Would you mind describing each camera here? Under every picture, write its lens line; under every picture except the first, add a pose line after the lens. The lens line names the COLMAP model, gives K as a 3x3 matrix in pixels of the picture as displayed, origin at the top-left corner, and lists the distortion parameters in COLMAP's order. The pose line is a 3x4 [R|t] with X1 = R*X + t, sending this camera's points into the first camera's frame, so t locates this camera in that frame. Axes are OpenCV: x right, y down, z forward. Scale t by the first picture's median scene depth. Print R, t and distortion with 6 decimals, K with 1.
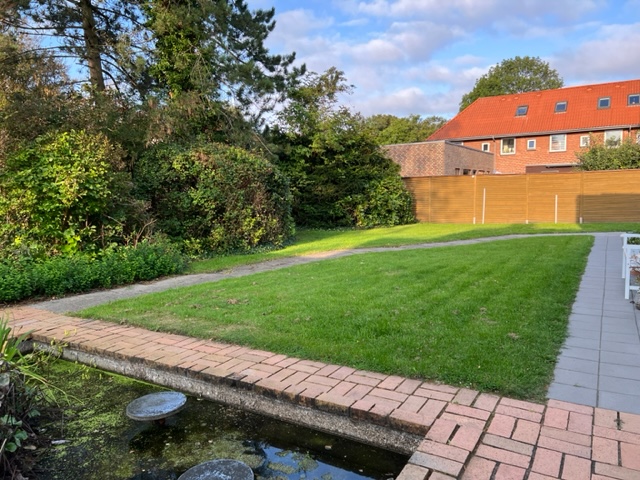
lens RADIAL K [[482.6, 0, 320.0], [0, 482.6, 240.0], [0, 0, 1]] dist [0.052622, -0.001392]
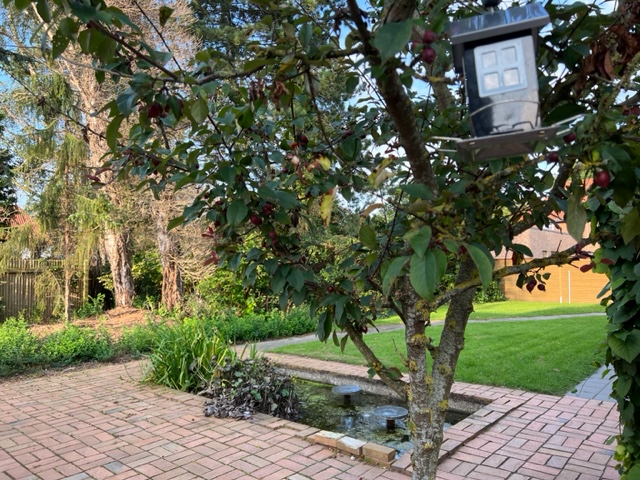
lens RADIAL K [[482.6, 0, 320.0], [0, 482.6, 240.0], [0, 0, 1]] dist [0.052622, -0.001392]
pose [[0.984058, -0.000166, -0.177846, -0.042939], [-0.027475, 0.987853, -0.152946, 0.022929], [0.175711, 0.155394, 0.972100, -0.409964]]
